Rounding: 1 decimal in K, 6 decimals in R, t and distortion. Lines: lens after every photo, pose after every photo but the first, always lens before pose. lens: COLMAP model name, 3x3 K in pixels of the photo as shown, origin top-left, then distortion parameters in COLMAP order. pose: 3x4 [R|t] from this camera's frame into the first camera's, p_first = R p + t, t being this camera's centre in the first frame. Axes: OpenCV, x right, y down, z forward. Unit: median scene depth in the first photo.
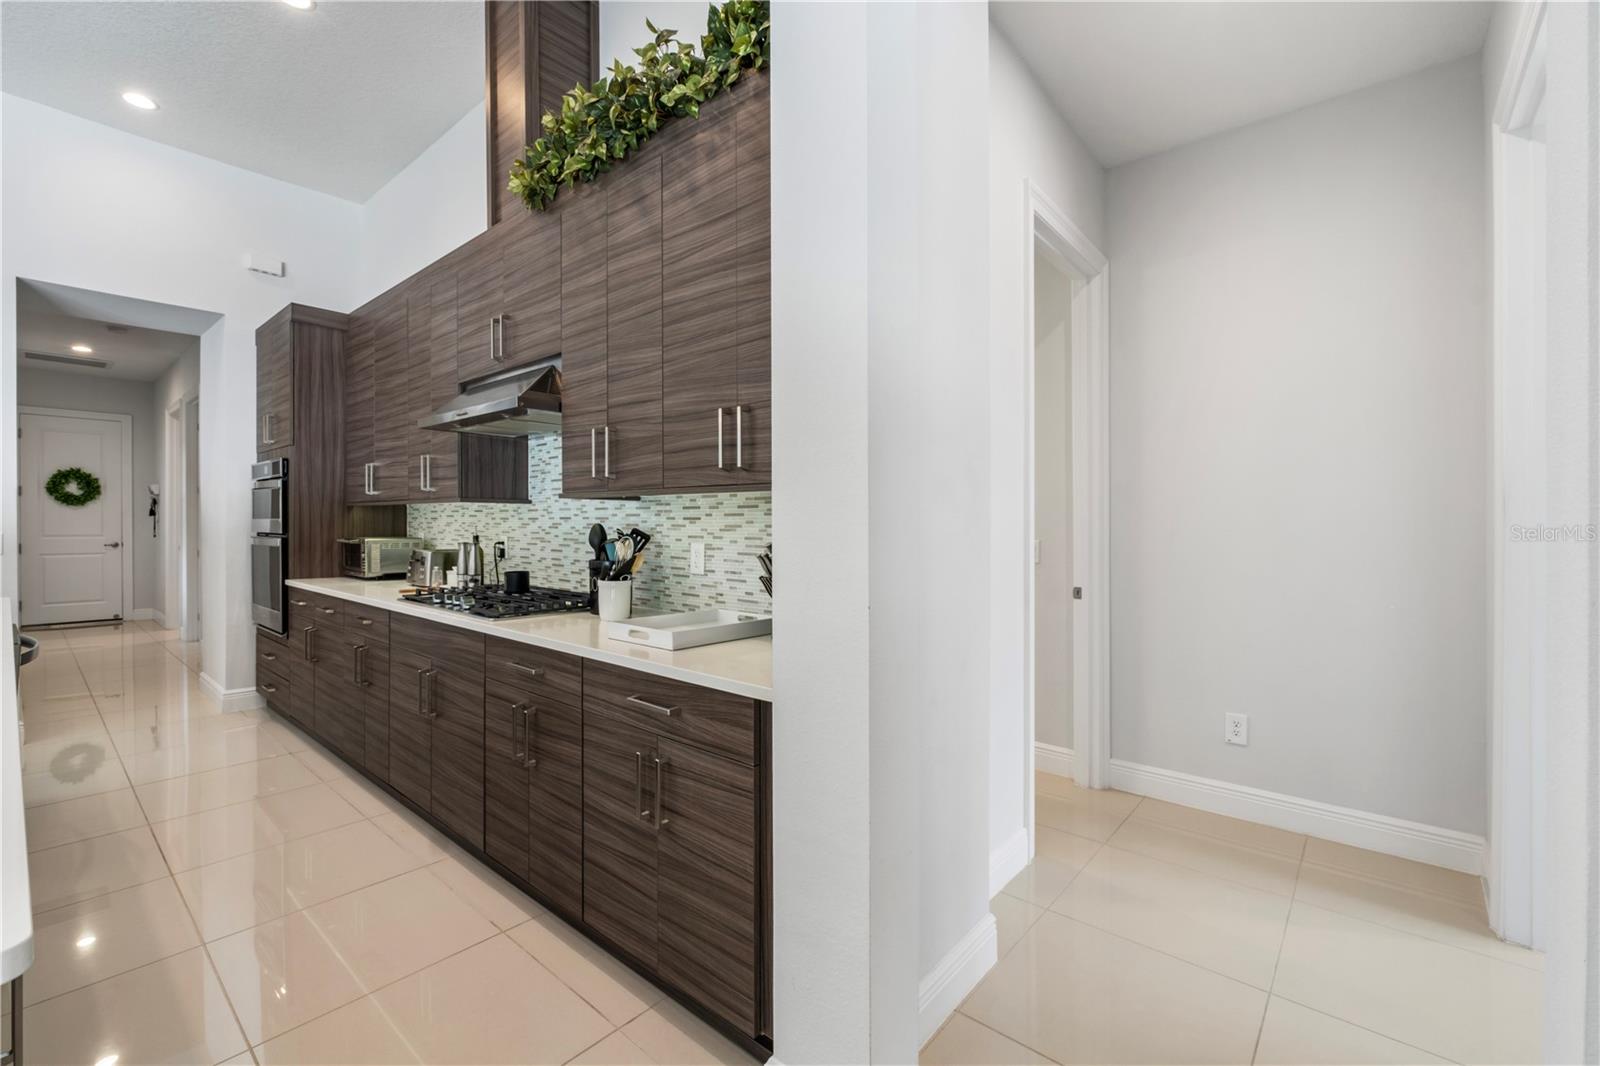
lens RADIAL K [[677.4, 0, 811.4], [0, 677.4, 530.5], [0, 0, 1]] dist [-0.008445, 0.001958]
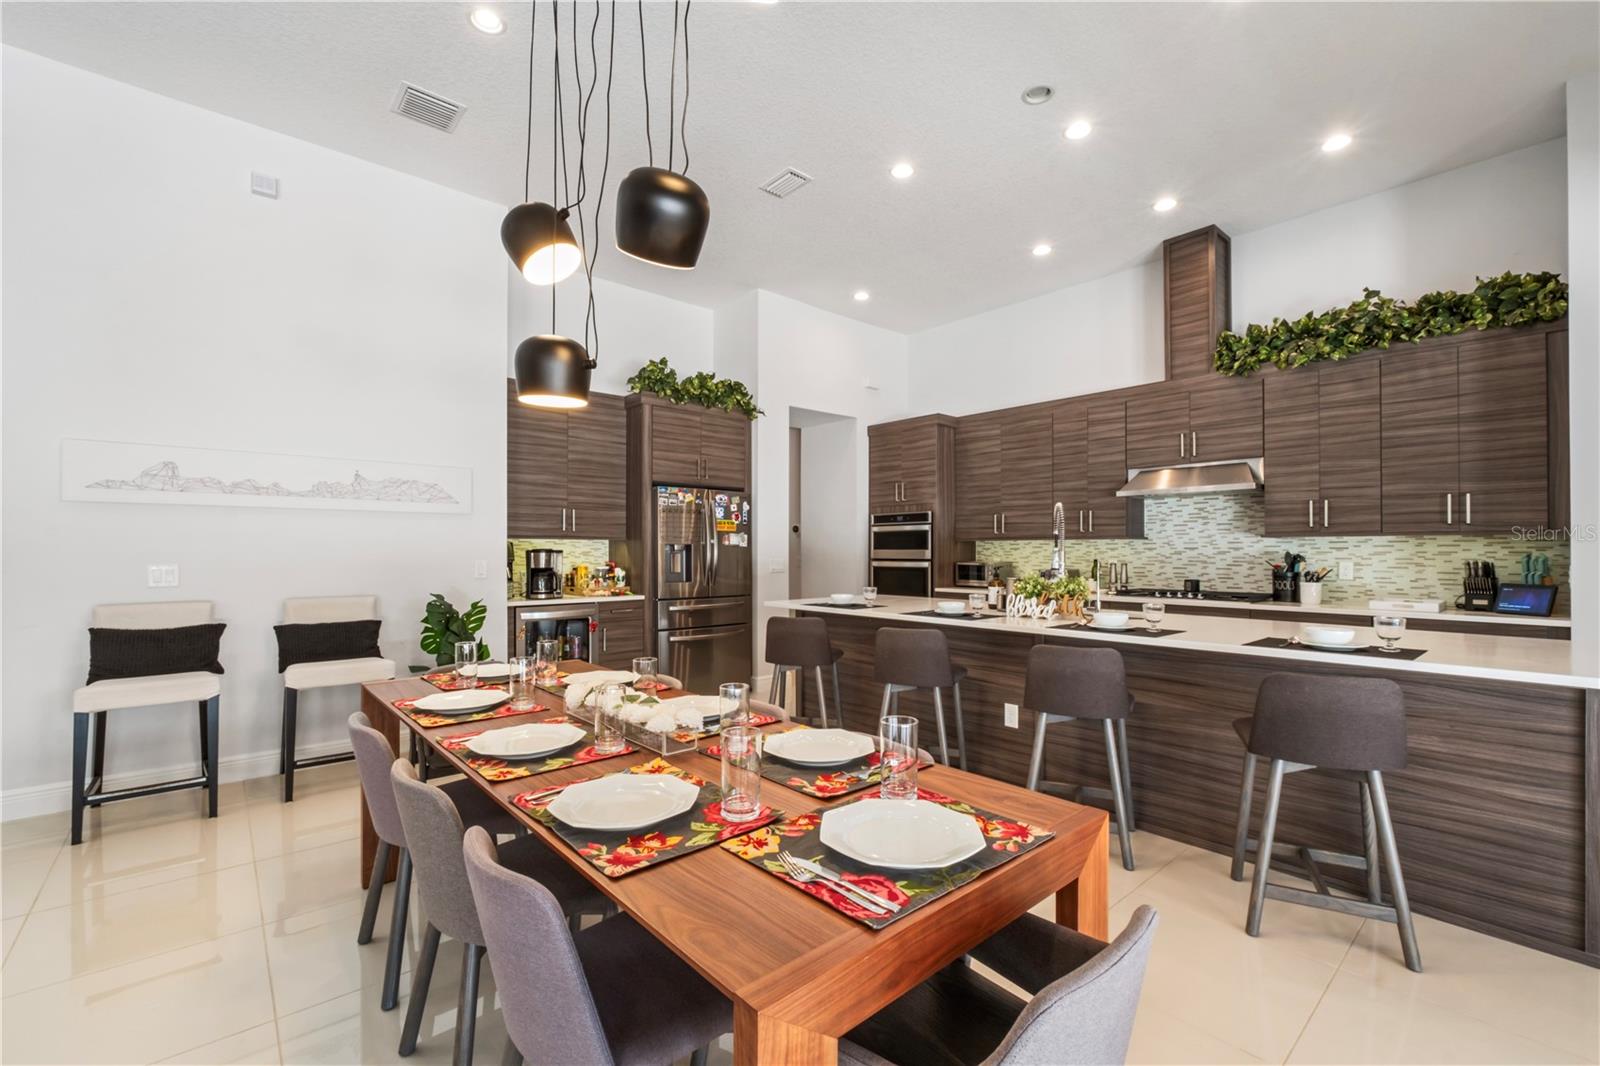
lens RADIAL K [[677.4, 0, 797.2], [0, 677.4, 548.9], [0, 0, 1]] dist [-0.008445, 0.001958]
pose [[0.988478, -0.001060, -0.151360, -1.325733], [-0.001872, 0.999813, -0.019231, 0.020864], [0.151352, 0.019293, 0.988292, -0.963106]]
